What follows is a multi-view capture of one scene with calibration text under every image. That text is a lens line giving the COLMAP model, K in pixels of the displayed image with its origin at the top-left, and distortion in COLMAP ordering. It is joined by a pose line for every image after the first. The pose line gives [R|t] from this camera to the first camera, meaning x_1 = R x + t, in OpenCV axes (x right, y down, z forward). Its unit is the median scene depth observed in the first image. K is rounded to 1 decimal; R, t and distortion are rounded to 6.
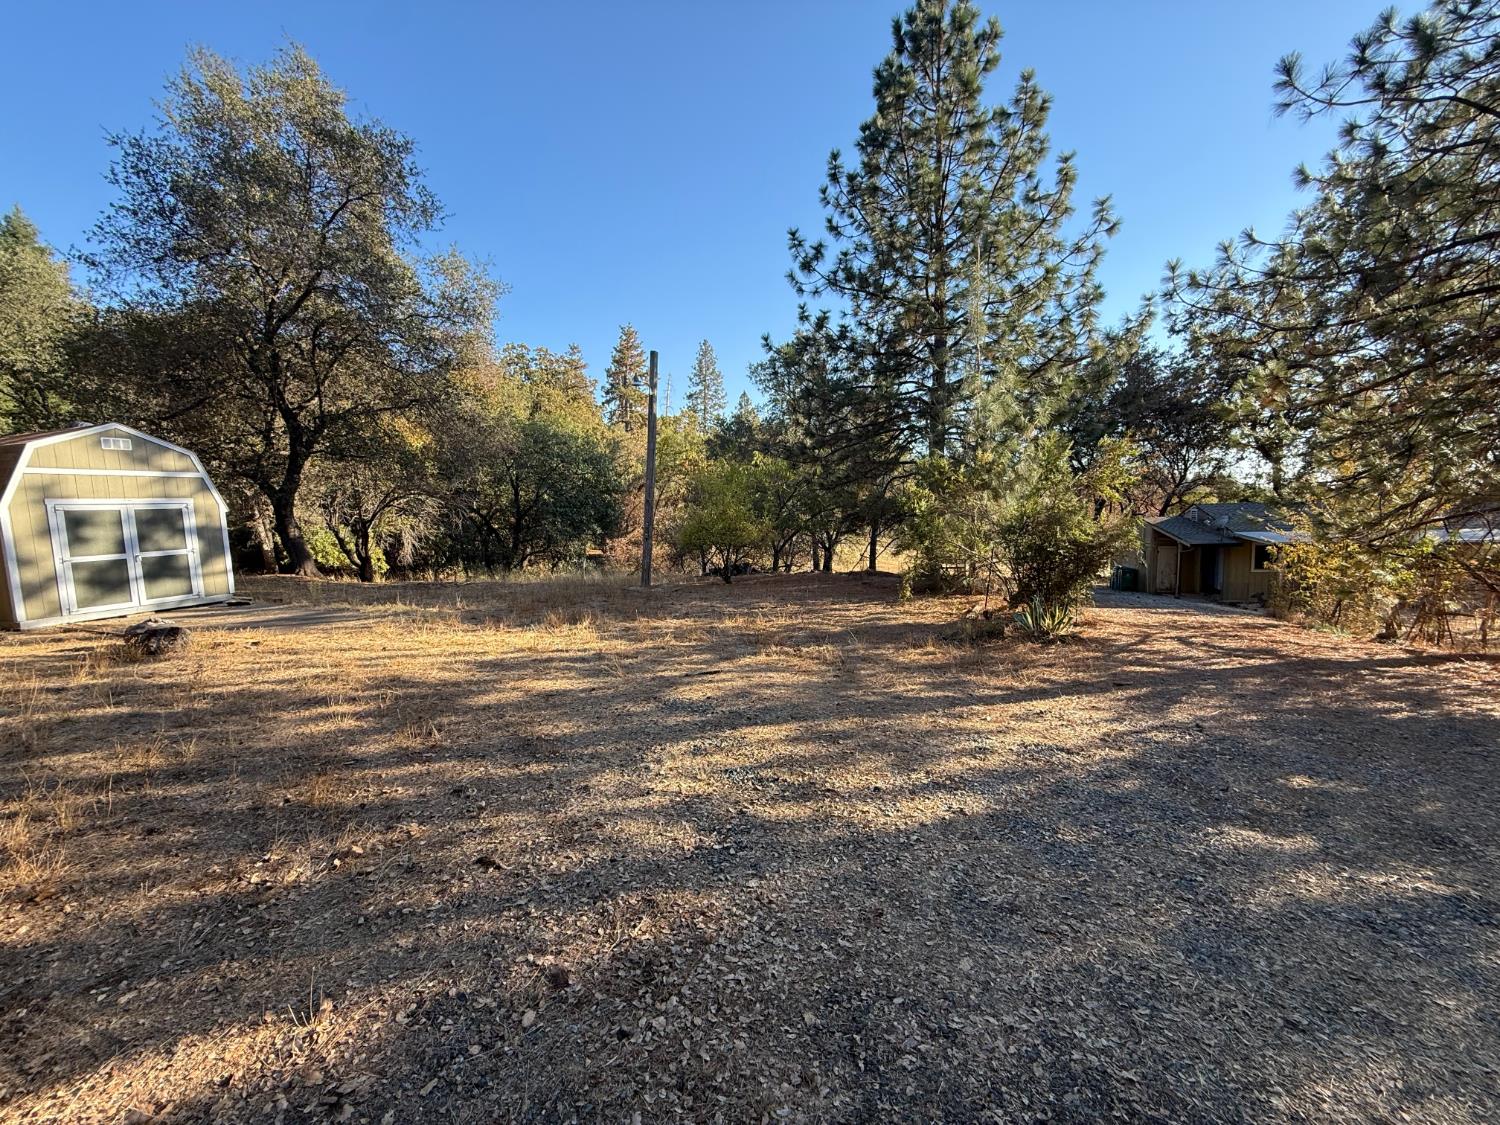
lens RADIAL K [[598.8, 0, 745.6], [0, 598.8, 562.8], [0, 0, 1]] dist [-0.001186, -0.000074]
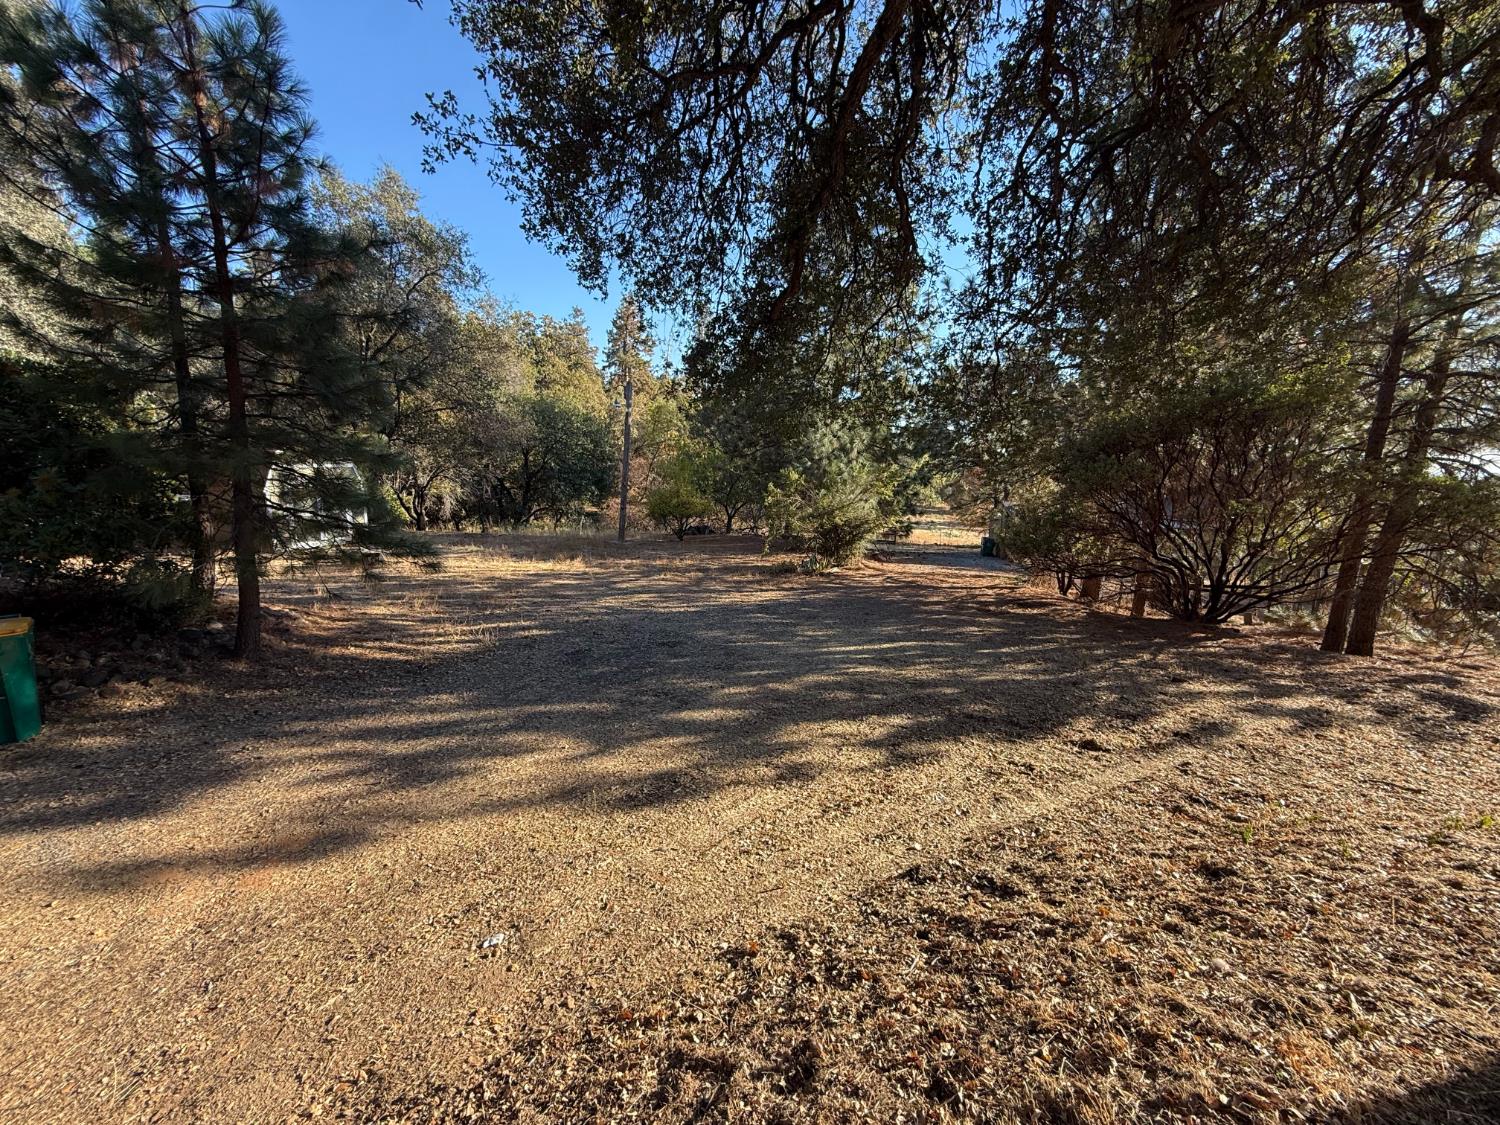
lens RADIAL K [[599.0, 0, 749.2], [0, 599.0, 564.3], [0, 0, 1]] dist [0.000140, 0.000022]
pose [[0.999492, 0.031383, 0.005488, 0.201611], [-0.031698, 0.996884, 0.072227, -0.027272], [-0.003205, -0.072365, 0.997373, -0.688332]]
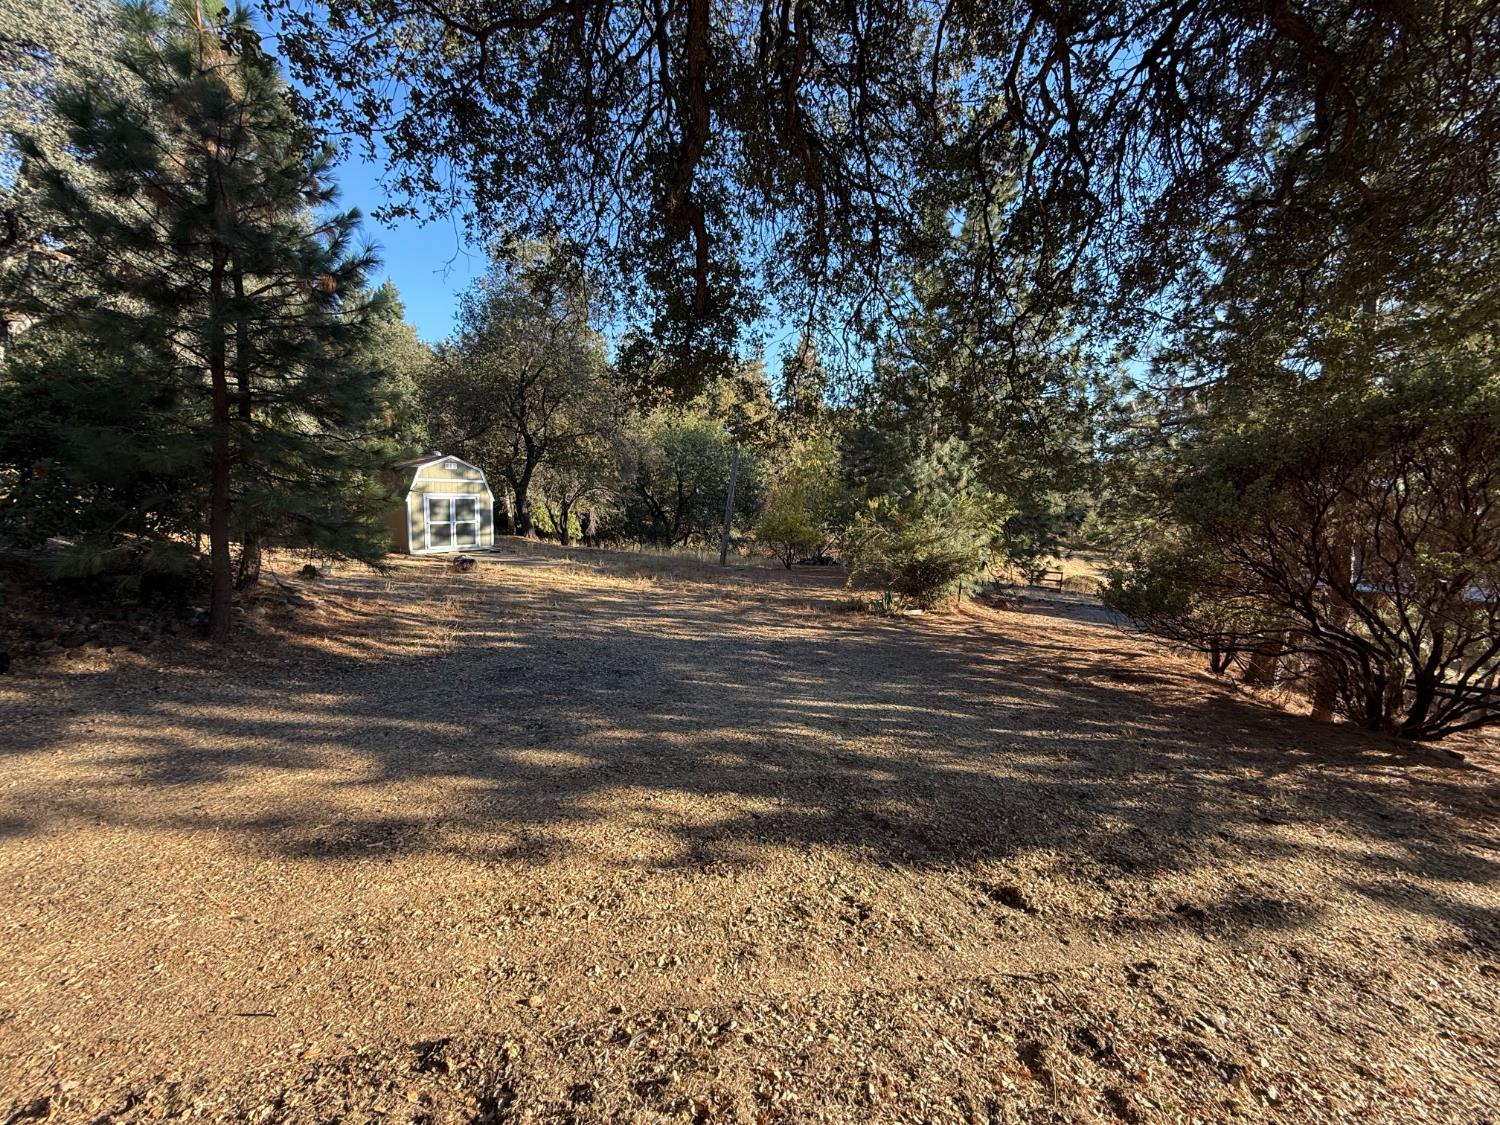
lens RADIAL K [[600.7, 0, 746.5], [0, 600.7, 554.6], [0, 0, 1]] dist [-0.000523, -0.000260]
pose [[0.952645, 0.092050, -0.289818, 0.440355], [-0.089746, 0.995738, 0.021258, -0.032377], [0.290539, 0.005759, 0.956846, -0.559396]]
